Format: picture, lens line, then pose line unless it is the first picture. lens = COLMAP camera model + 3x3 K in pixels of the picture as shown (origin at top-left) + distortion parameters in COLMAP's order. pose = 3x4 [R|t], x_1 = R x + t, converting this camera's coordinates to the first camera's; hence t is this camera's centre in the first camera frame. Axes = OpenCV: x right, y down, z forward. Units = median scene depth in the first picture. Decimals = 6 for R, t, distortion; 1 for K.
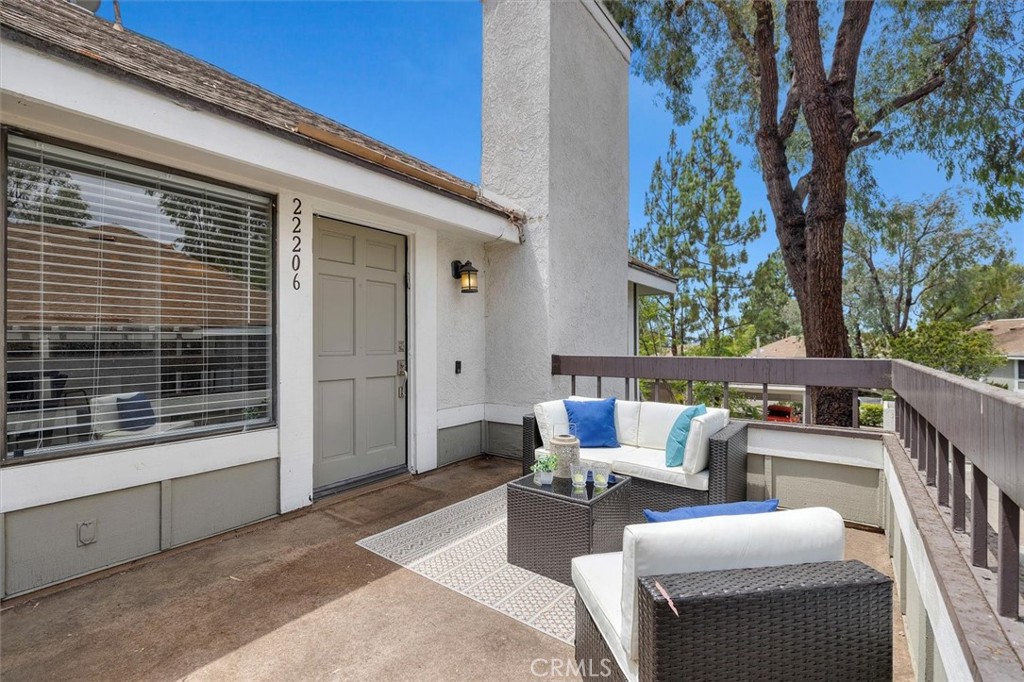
lens RADIAL K [[454.5, 0, 512.0], [0, 454.5, 341.0], [0, 0, 1]] dist [-0.002935, 0.000742]
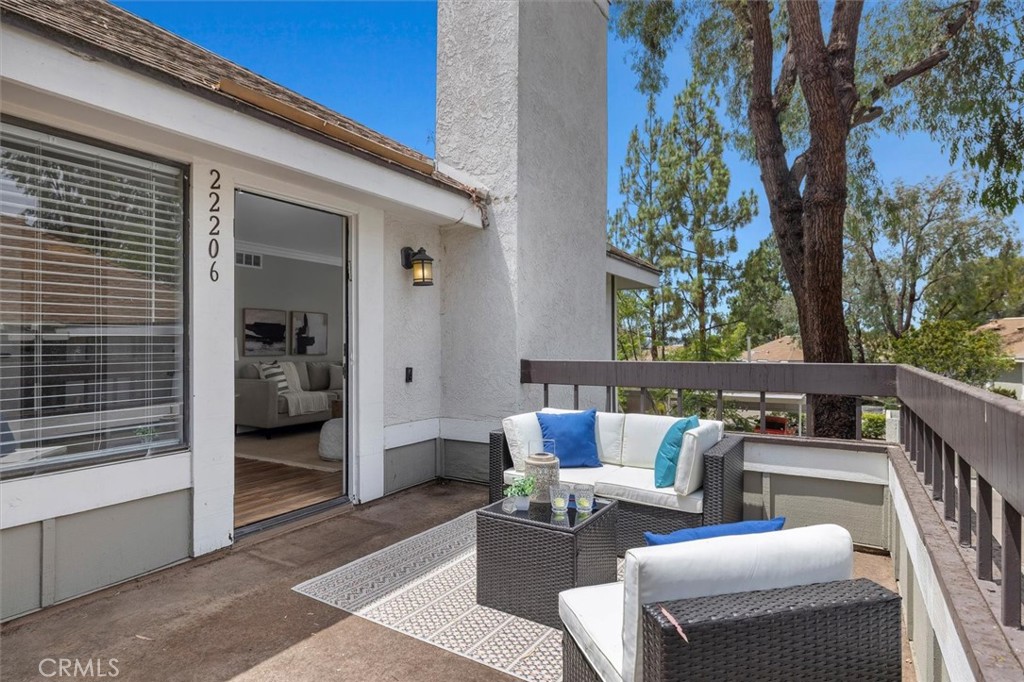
lens RADIAL K [[550.2, 0, 510.3], [0, 550.2, 338.8], [0, 0, 1]] dist [0.003731, -0.001035]
pose [[0.996085, 0.000486, 0.088403, -0.024088], [-0.000031, 0.999987, -0.005148, -0.003572], [-0.088405, 0.005125, 0.996071, -0.025092]]
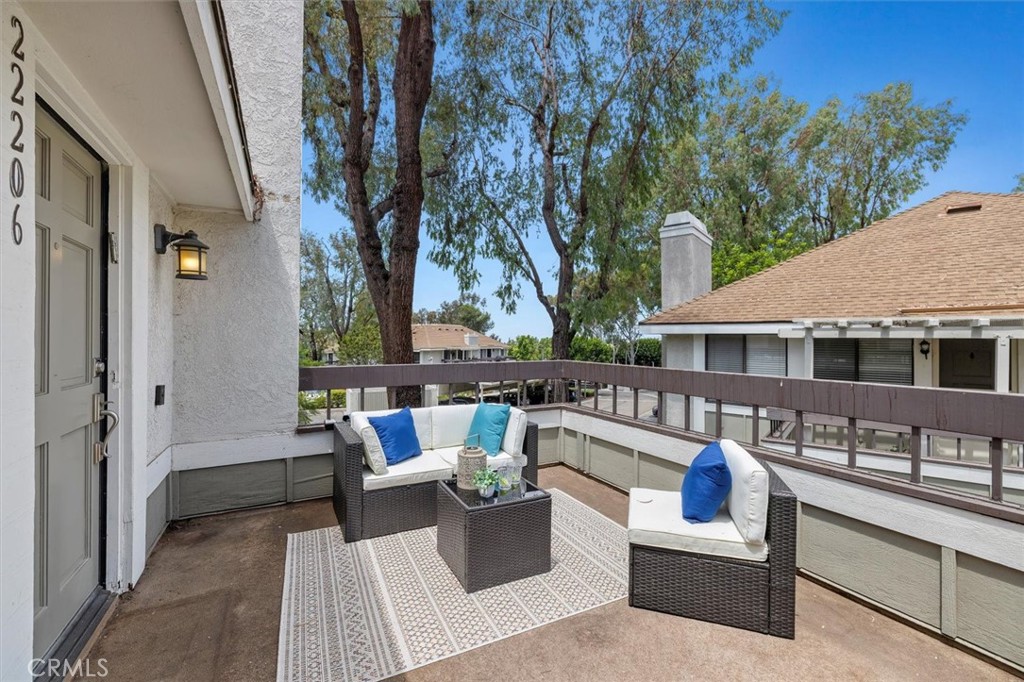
lens RADIAL K [[430.6, 0, 512.8], [0, 430.6, 336.8], [0, 0, 1]] dist [0.001958, 0.000422]
pose [[0.431909, 0.009658, 0.901865, -0.478453], [-0.008404, 0.999942, -0.006683, -0.024094], [-0.901878, -0.004692, 0.431966, 0.328044]]
